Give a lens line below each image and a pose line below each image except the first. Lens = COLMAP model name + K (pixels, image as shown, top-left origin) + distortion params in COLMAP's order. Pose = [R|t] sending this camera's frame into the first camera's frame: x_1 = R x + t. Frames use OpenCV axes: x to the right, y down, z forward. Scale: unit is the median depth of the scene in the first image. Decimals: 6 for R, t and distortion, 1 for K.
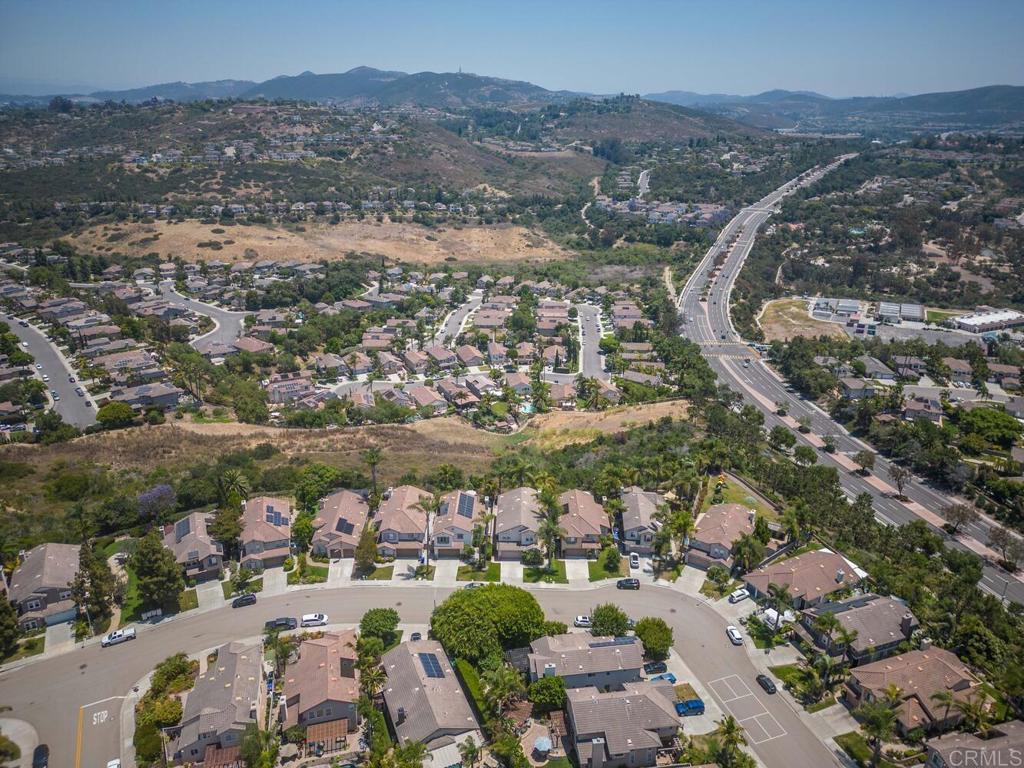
lens RADIAL K [[726.2, 0, 511.8], [0, 726.2, 385.6], [0, 0, 1]] dist [0.046181, -0.040961]
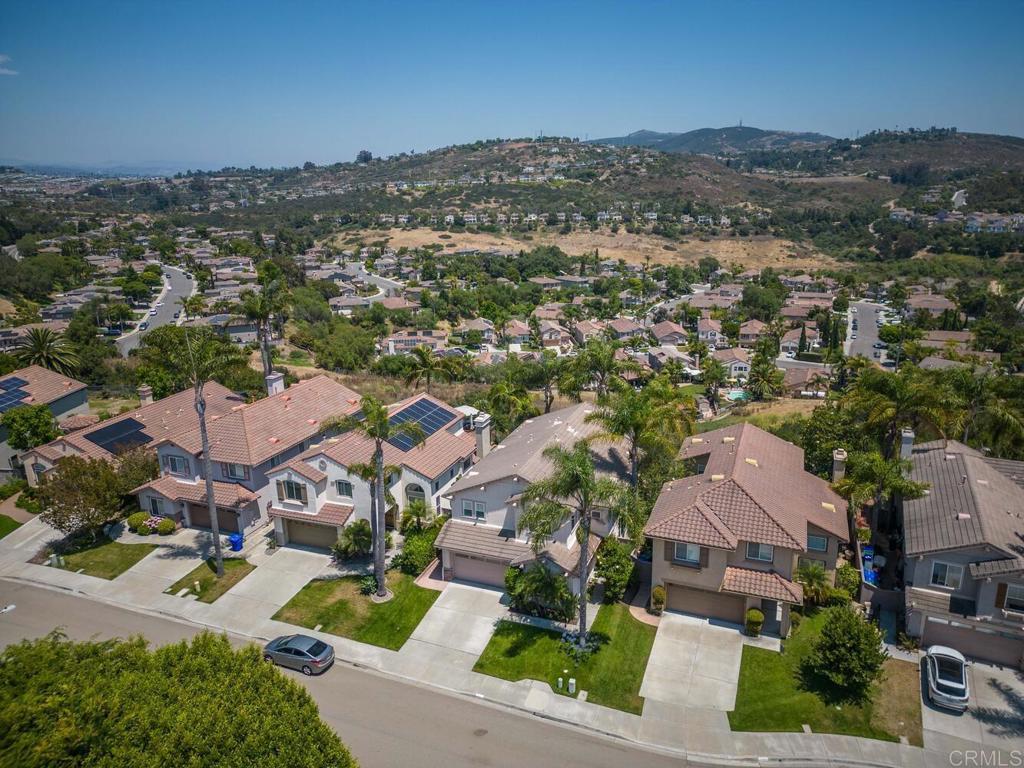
lens RADIAL K [[726.2, 0, 506.4], [0, 726.2, 377.5], [0, 0, 1]] dist [0.046181, -0.040961]
pose [[0.933030, 0.075240, -0.351843, 0.022900], [-0.109552, 0.990867, -0.078622, 0.036409], [0.342714, 0.111902, 0.932751, 0.147337]]
